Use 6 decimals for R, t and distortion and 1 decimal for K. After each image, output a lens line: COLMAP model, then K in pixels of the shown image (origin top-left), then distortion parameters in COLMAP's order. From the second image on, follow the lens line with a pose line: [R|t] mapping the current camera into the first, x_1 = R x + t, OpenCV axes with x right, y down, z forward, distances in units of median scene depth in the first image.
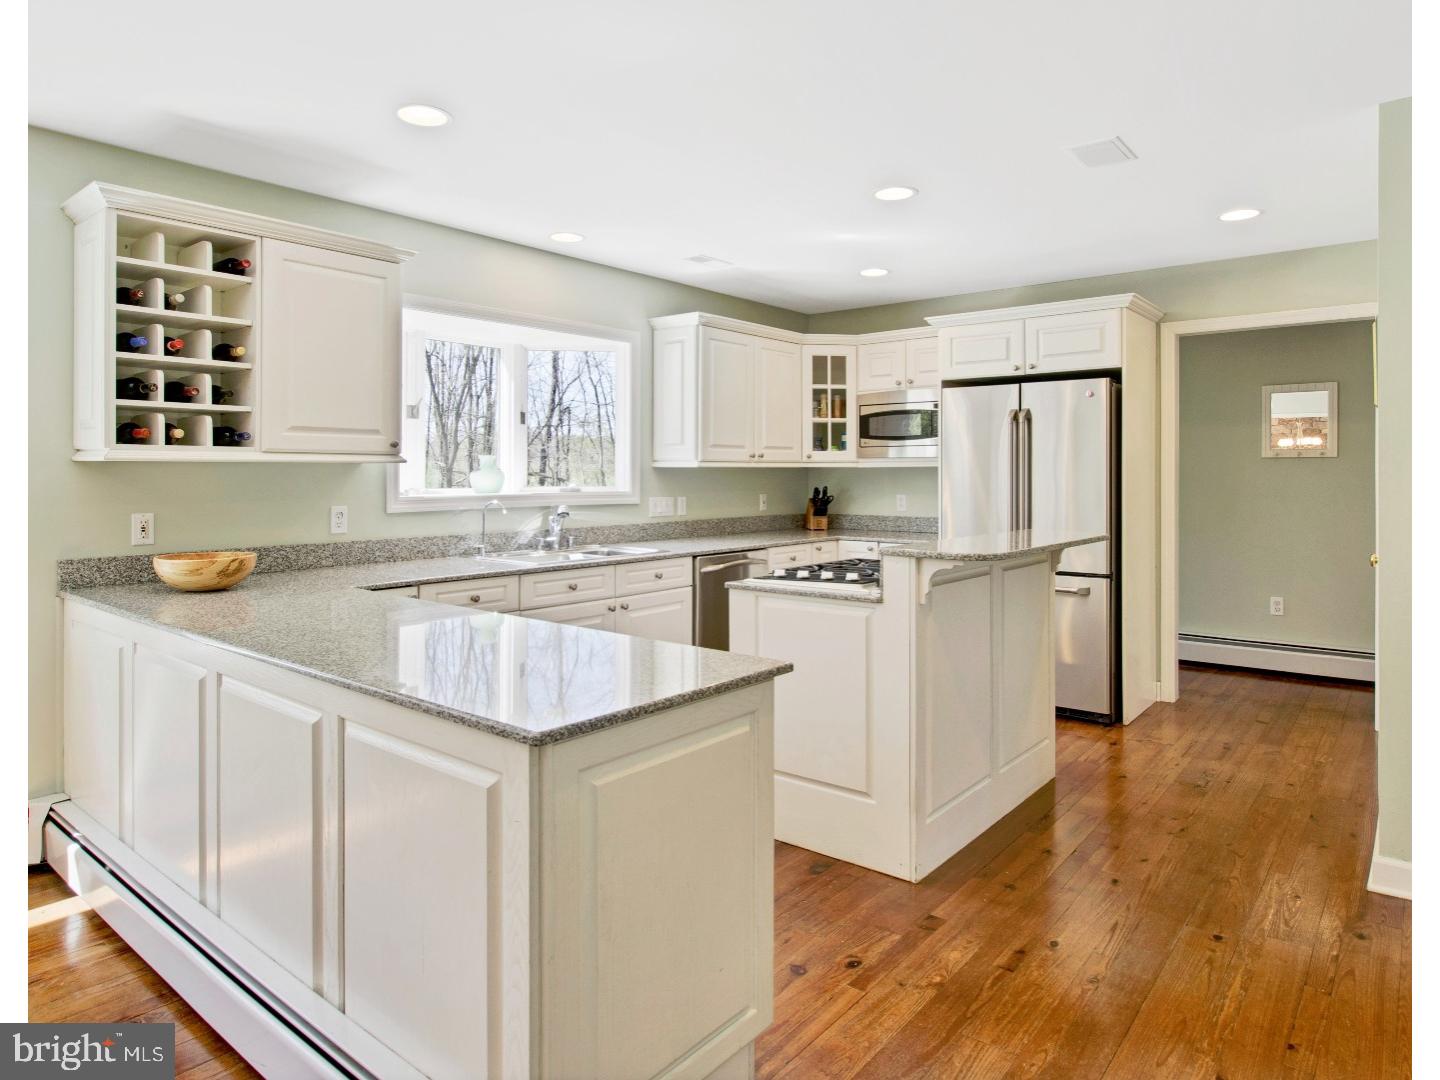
lens RADIAL K [[687.3, 0, 720.0], [0, 687.3, 540.0], [0, 0, 1]] dist [-0.001418, -0.000315]
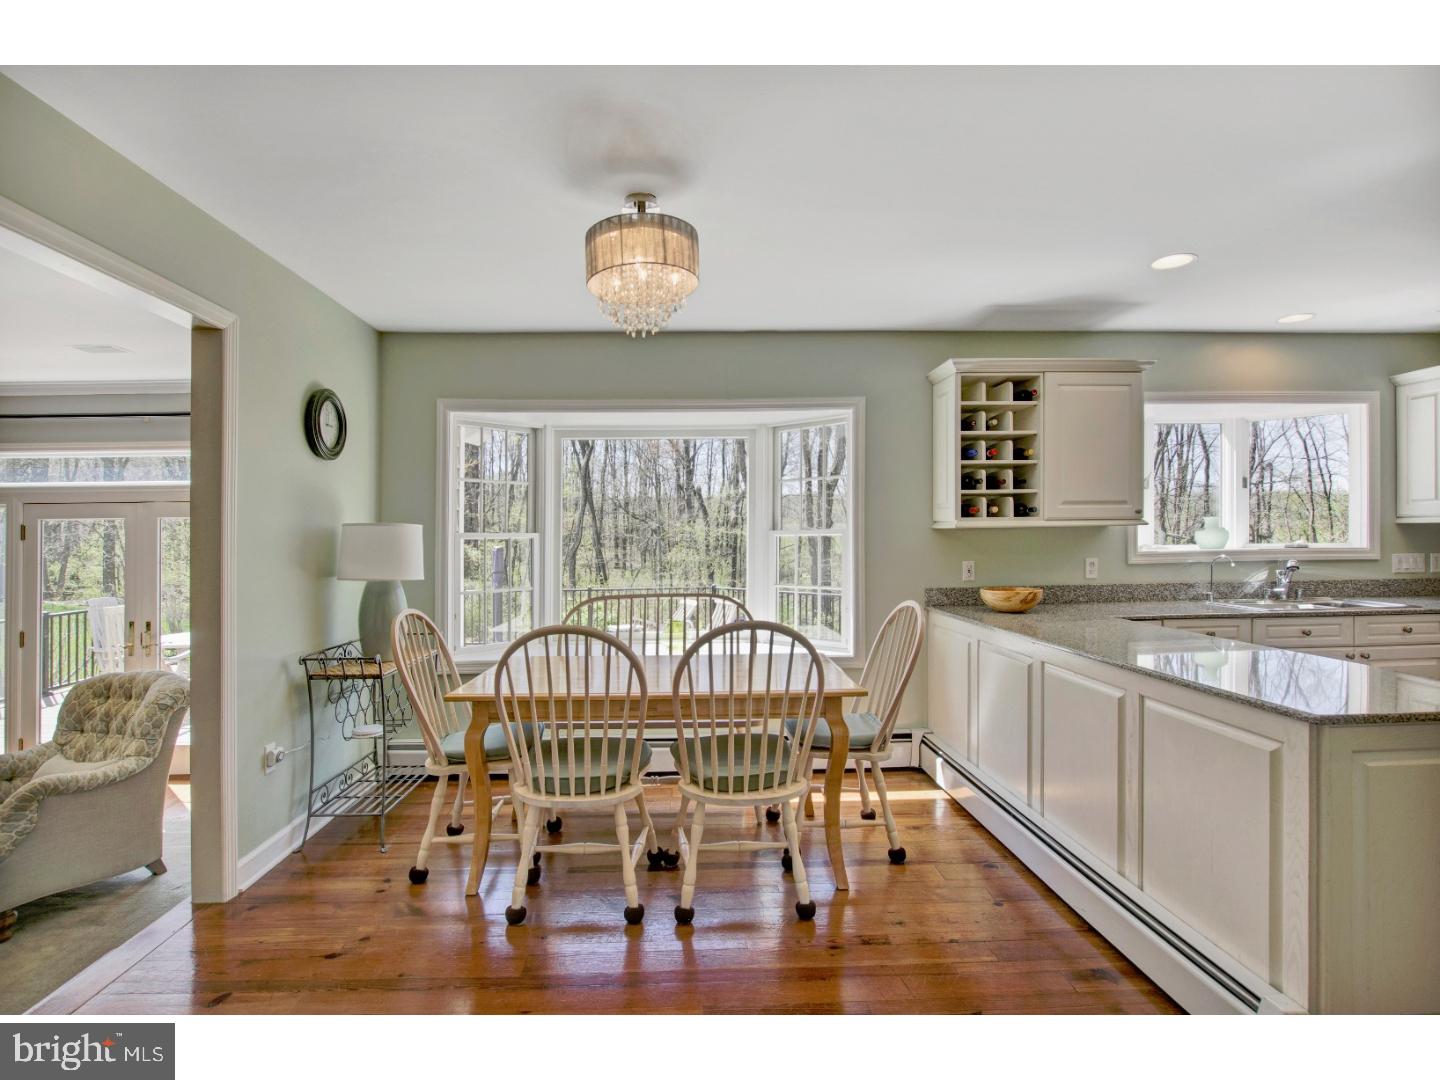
lens RADIAL K [[746.1, 0, 717.6], [0, 746.1, 551.1], [0, 0, 1]] dist [-0.012824, 0.000346]
pose [[0.698038, 0.003137, -0.716054, -0.022397], [-0.053322, 0.997442, -0.047611, 0.045690], [0.714073, 0.071416, 0.696419, -0.542885]]
